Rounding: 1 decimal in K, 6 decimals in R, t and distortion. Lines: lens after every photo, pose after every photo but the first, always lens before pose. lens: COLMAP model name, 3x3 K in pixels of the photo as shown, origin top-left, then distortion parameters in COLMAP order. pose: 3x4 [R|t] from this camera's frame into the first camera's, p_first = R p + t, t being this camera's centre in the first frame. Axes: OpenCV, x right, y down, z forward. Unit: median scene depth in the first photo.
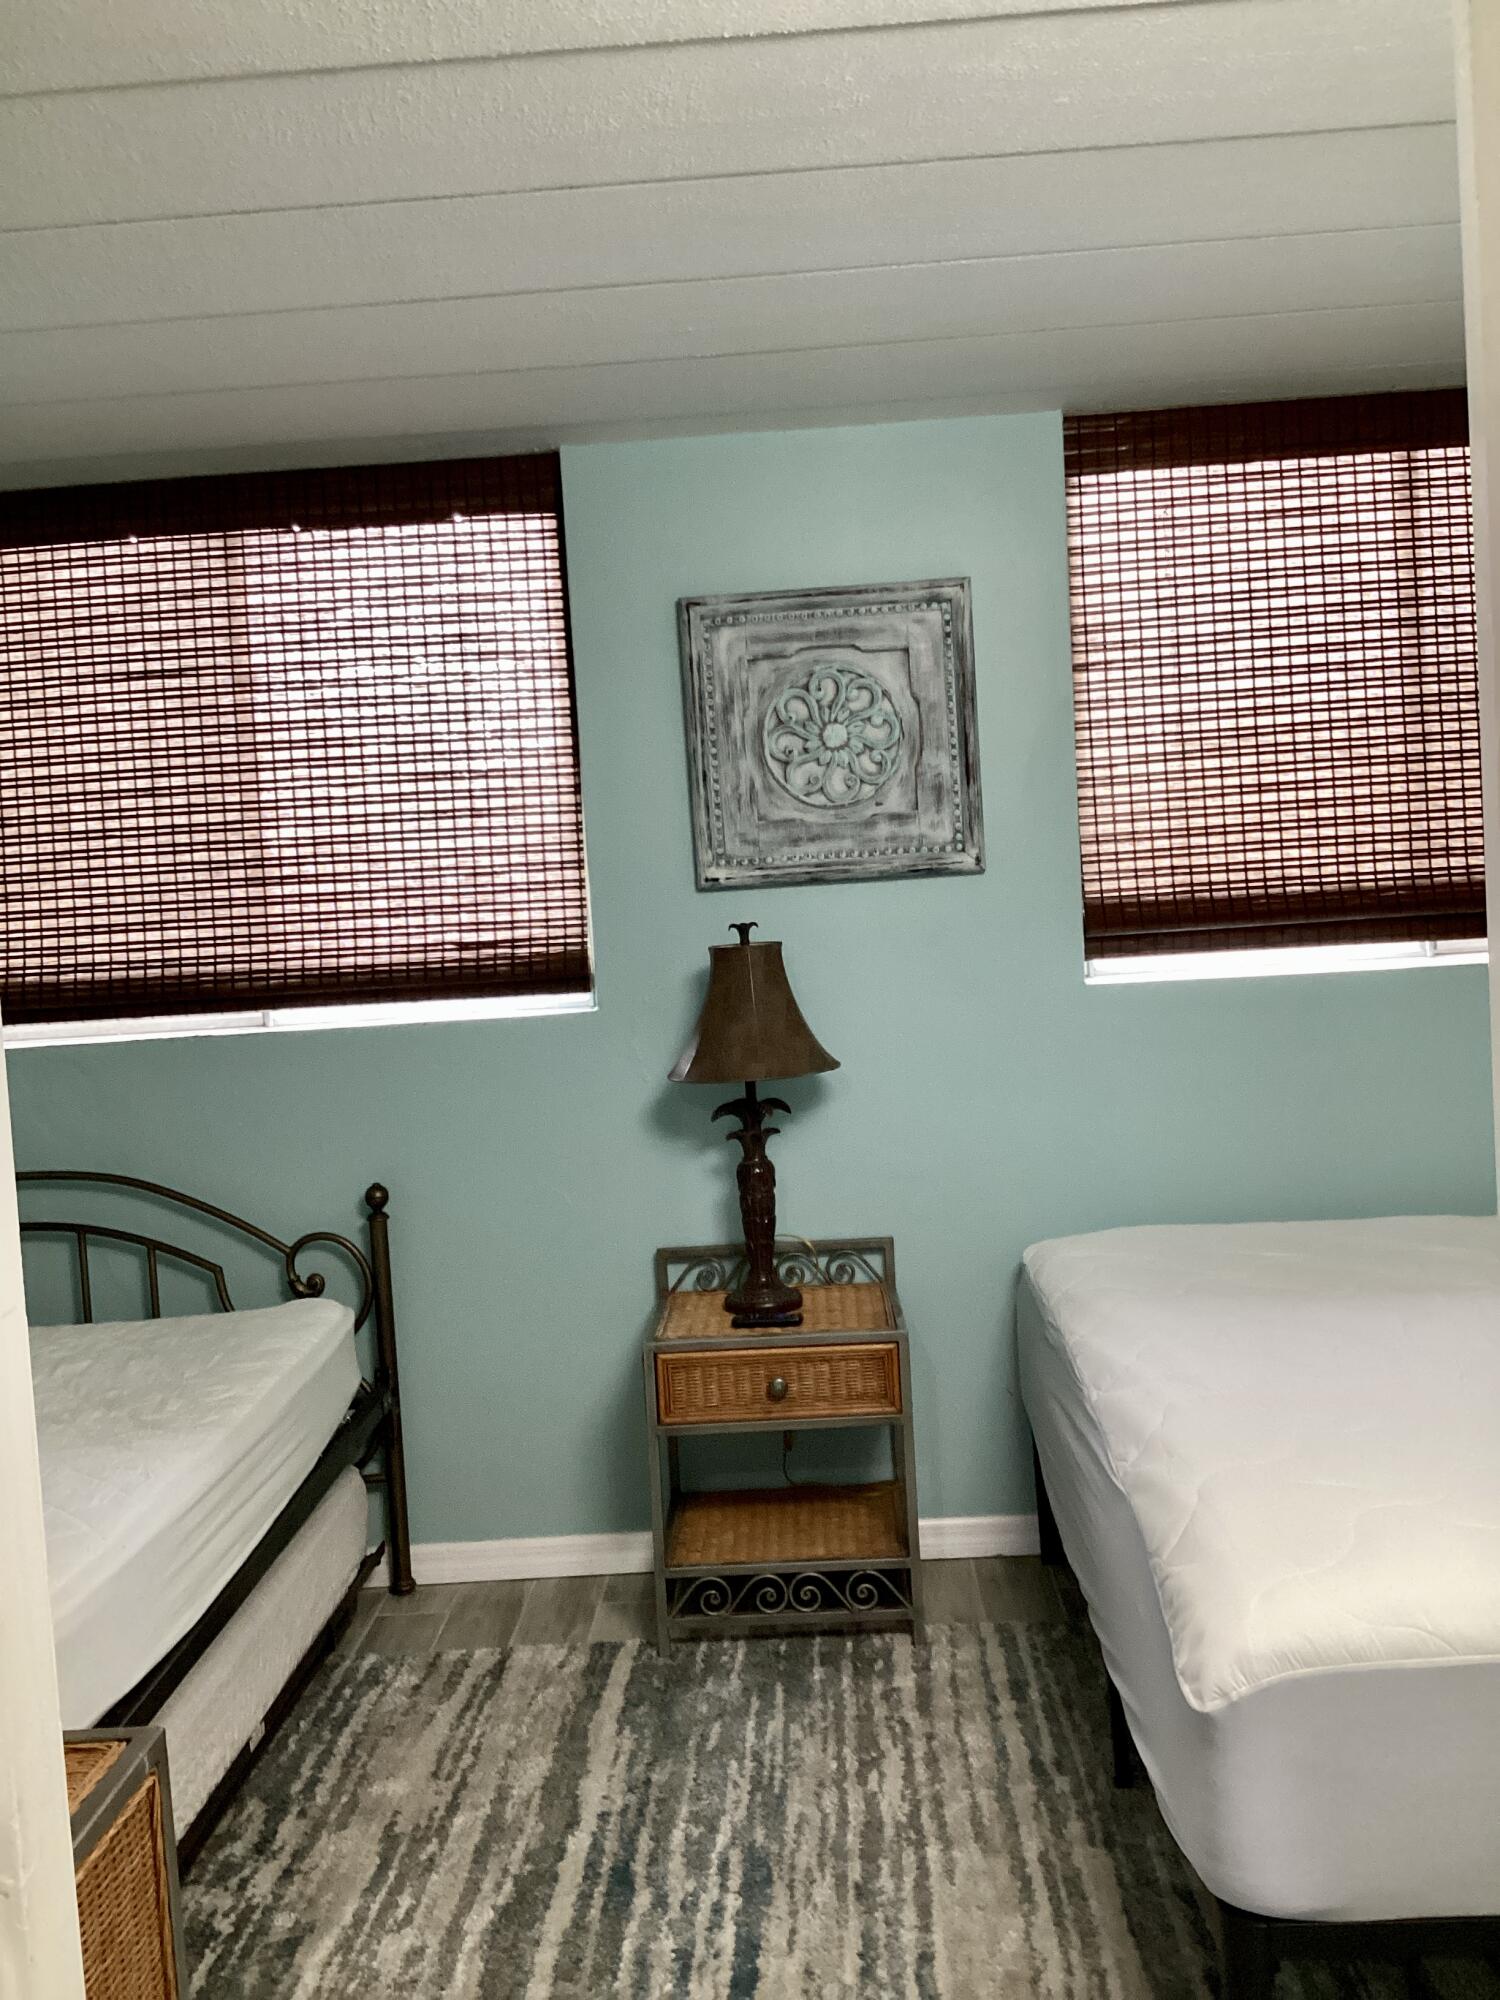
lens RADIAL K [[1831.8, 0, 771.9], [0, 1831.8, 997.6], [0, 0, 1]] dist [0.082754, -0.168066]
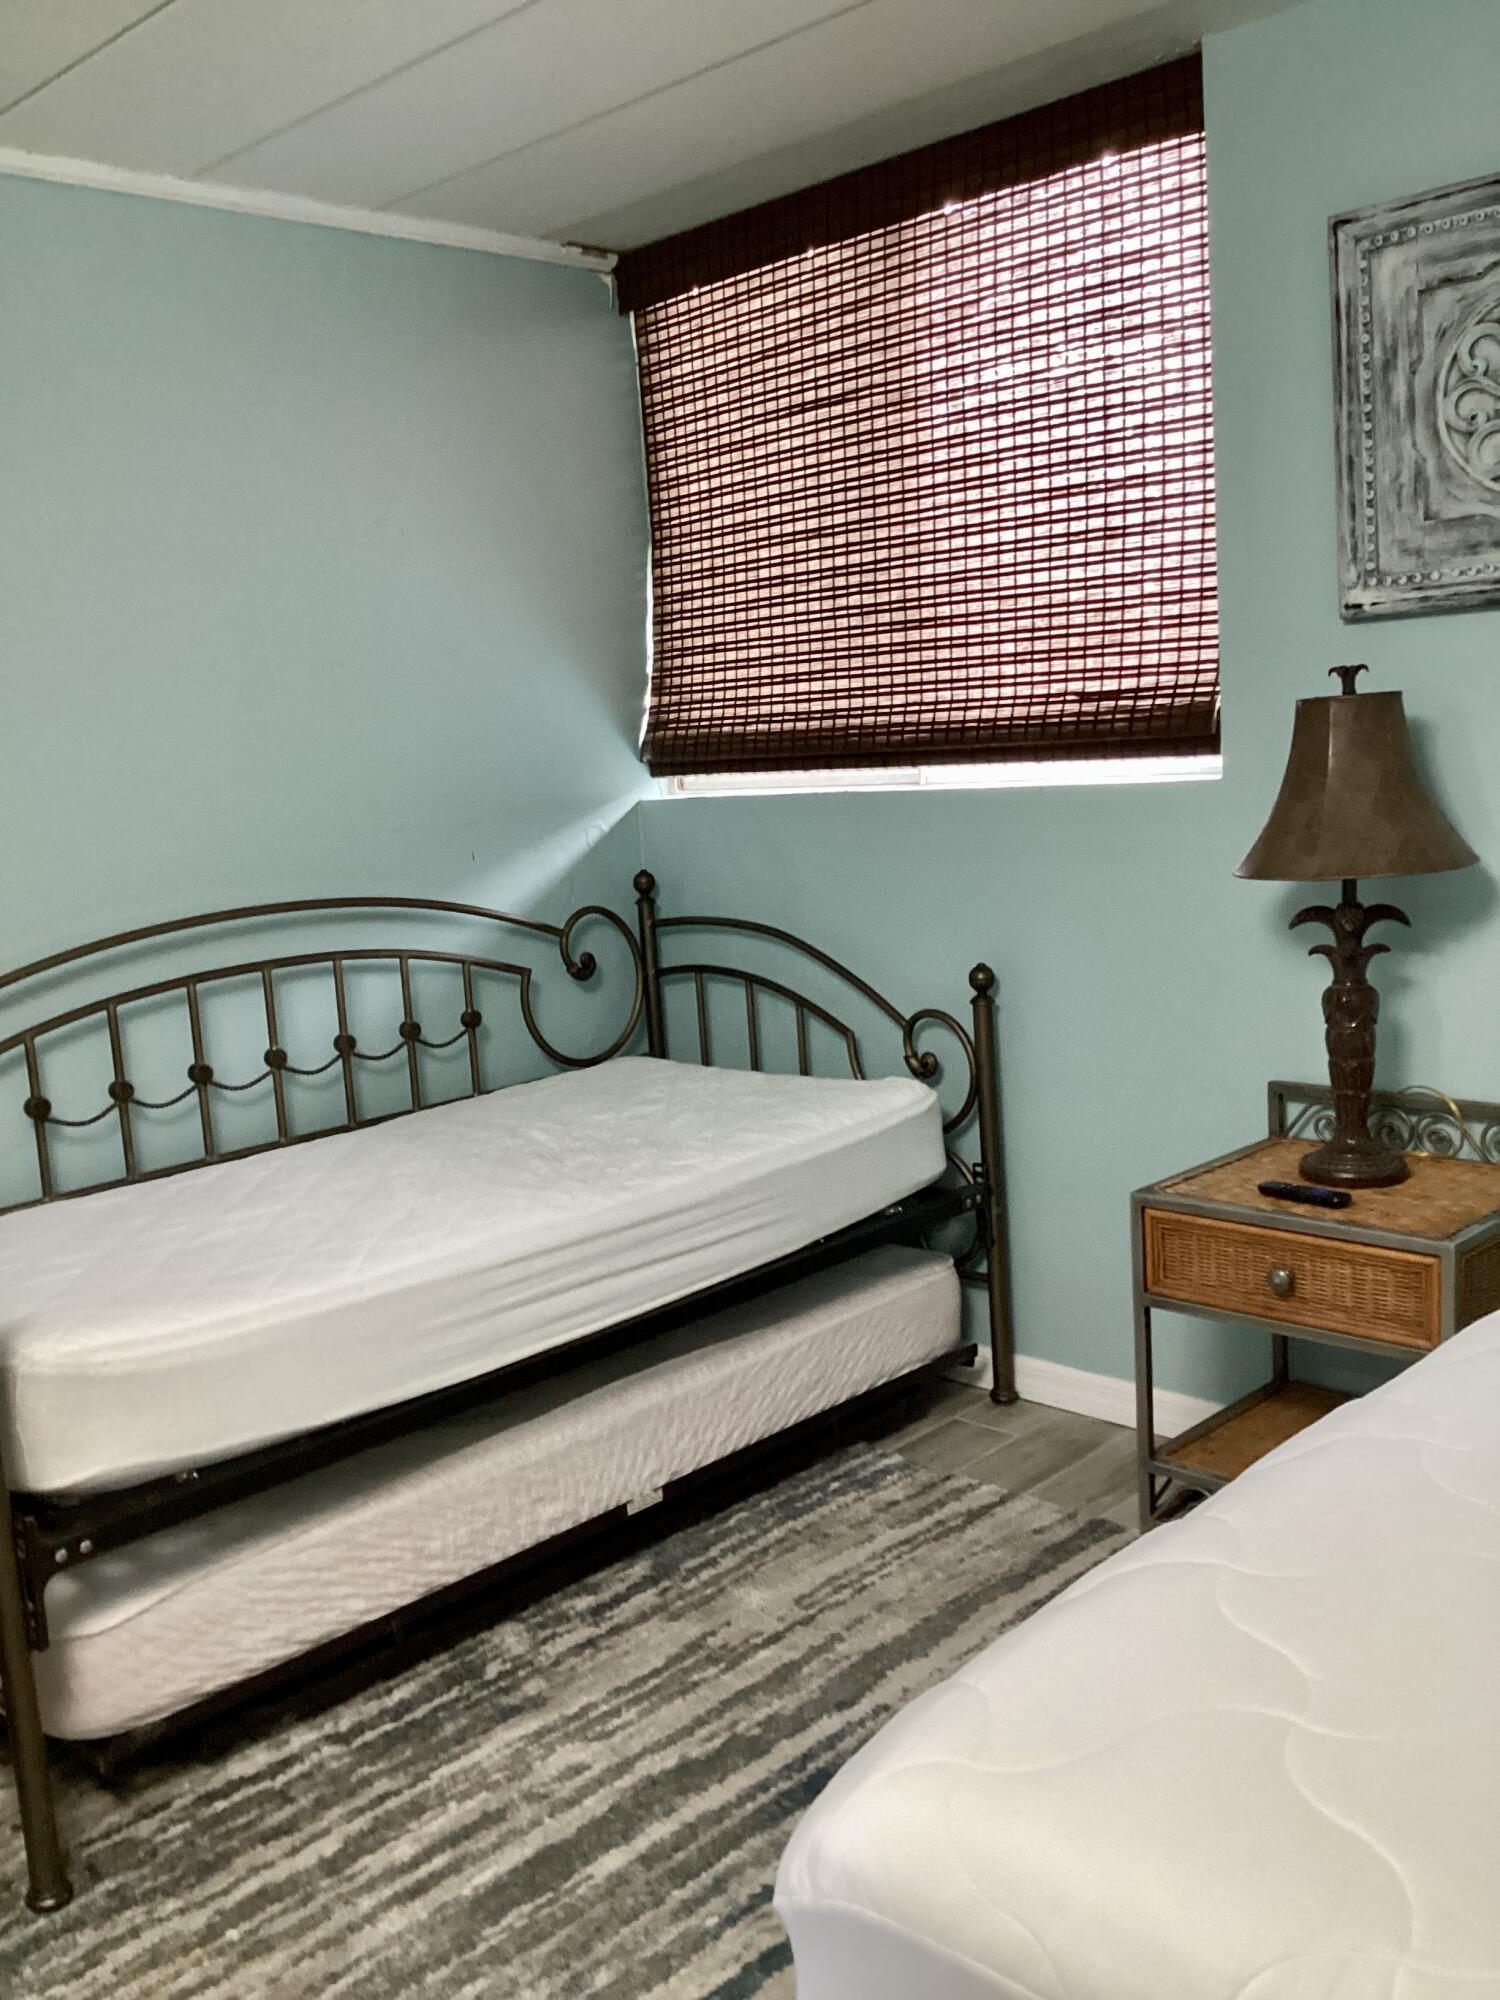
lens RADIAL K [[1818.7, 0, 741.8], [0, 1818.7, 1002.1], [0, 0, 1]] dist [0.123049, -0.261102]
pose [[0.726924, 0.116096, -0.676833, 0.305924], [-0.015194, 0.988084, 0.153166, -0.015820], [0.686550, -0.101056, 0.720026, 0.267360]]
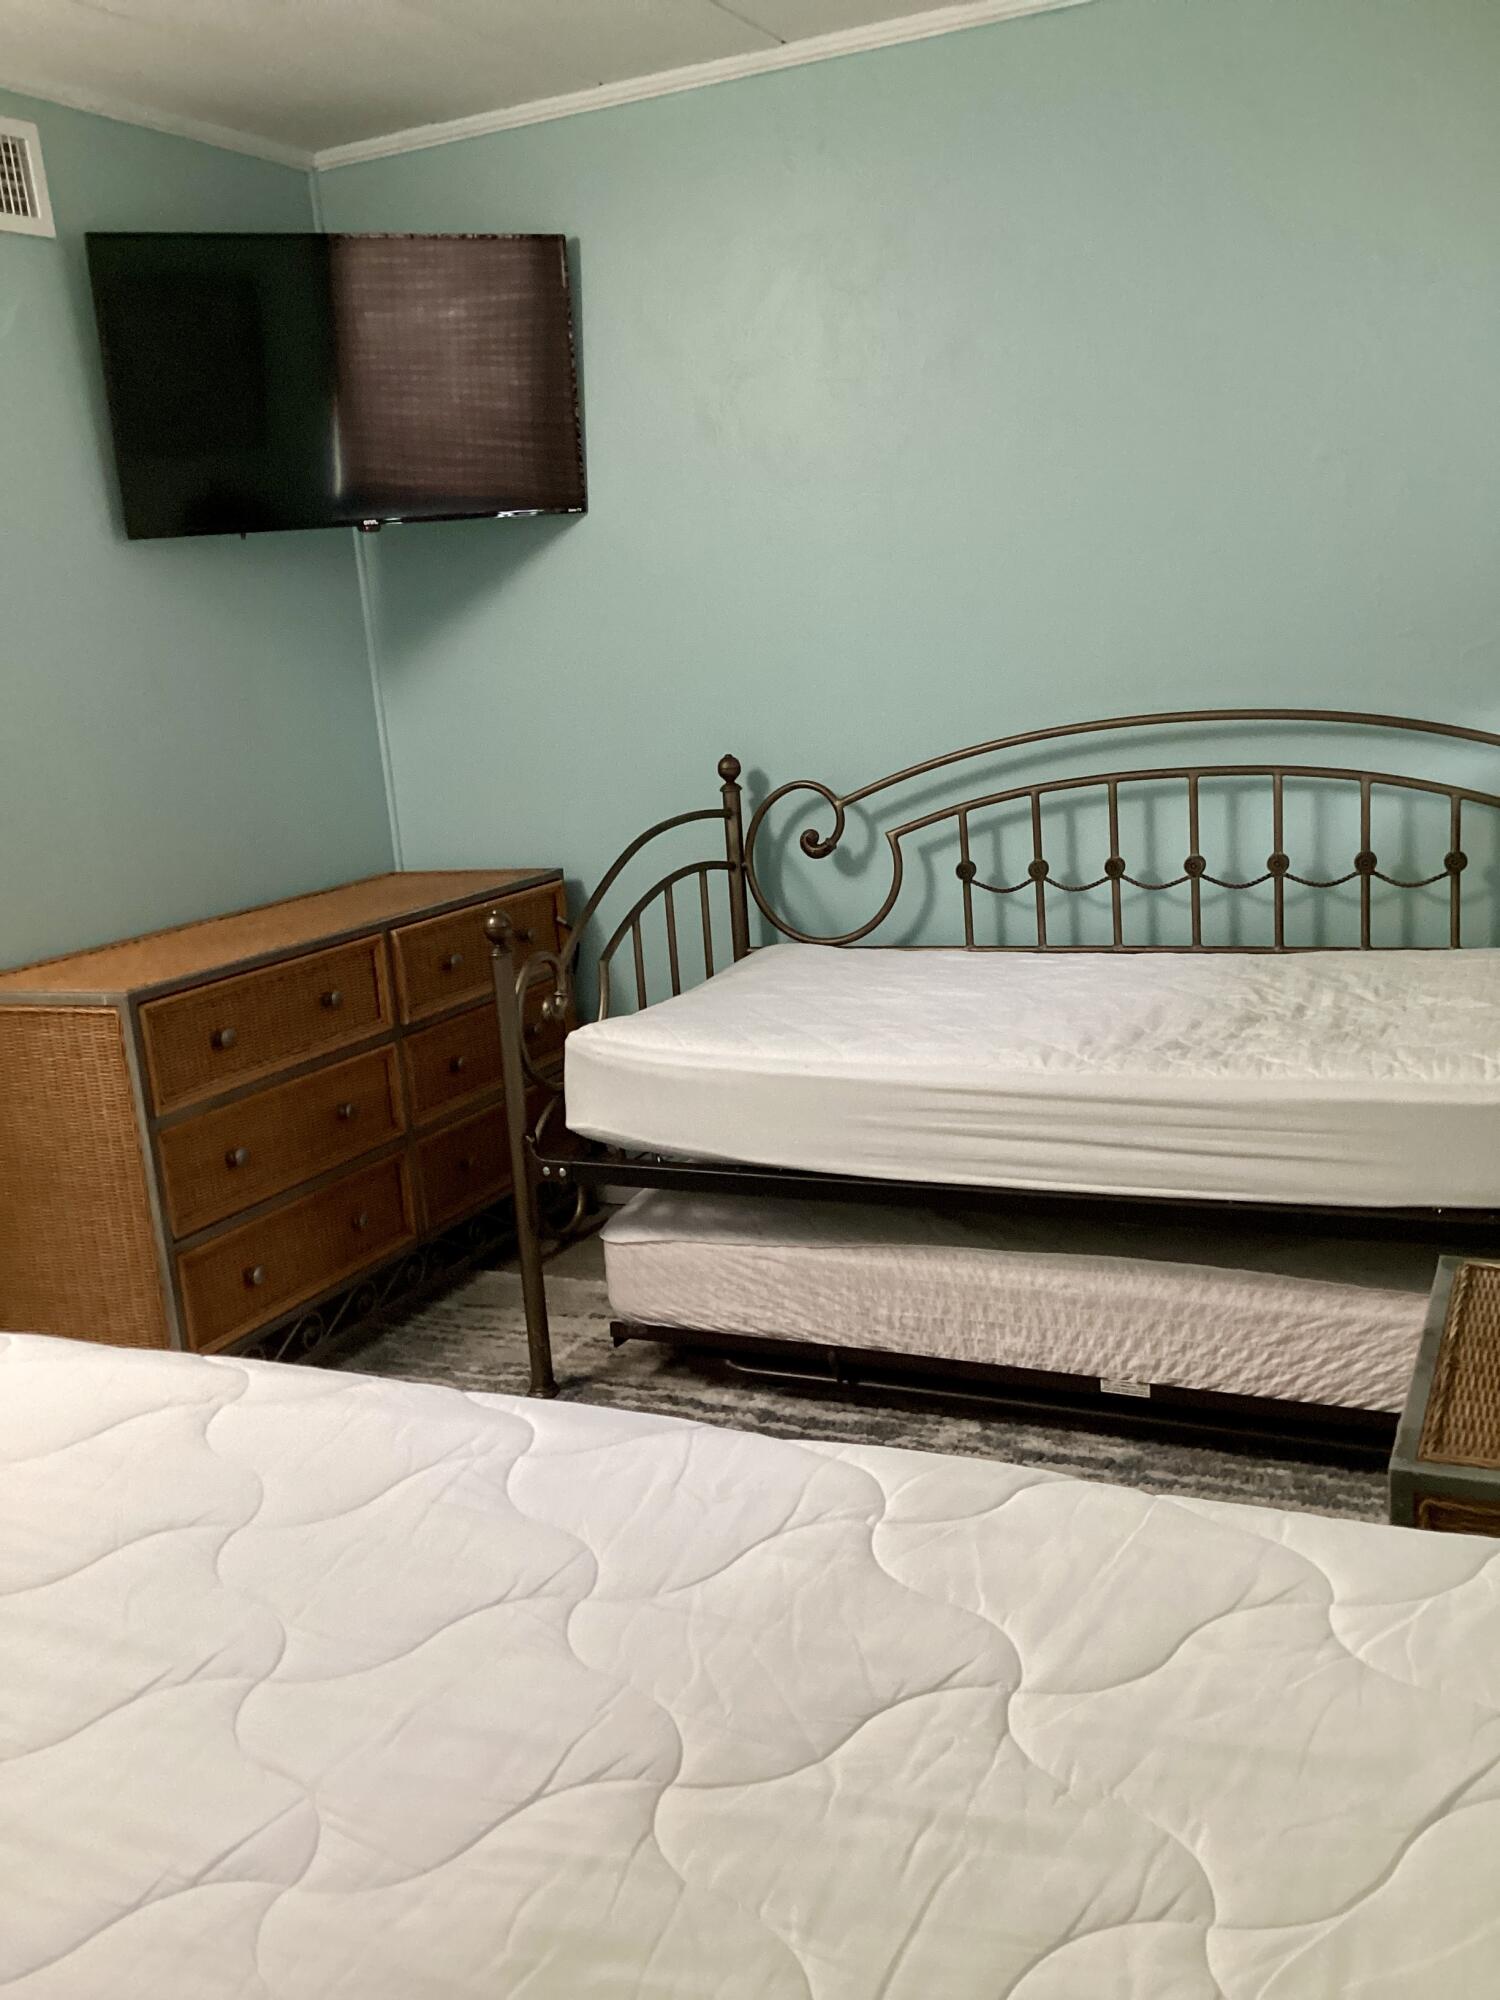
lens RADIAL K [[1818.7, 0, 741.8], [0, 1818.7, 1002.1], [0, 0, 1]] dist [0.123049, -0.261102]
pose [[-0.409134, 0.282151, -0.867756, 0.430111], [0.056013, 0.956964, 0.284748, -0.052623], [0.910754, 0.067895, -0.407330, 0.910713]]
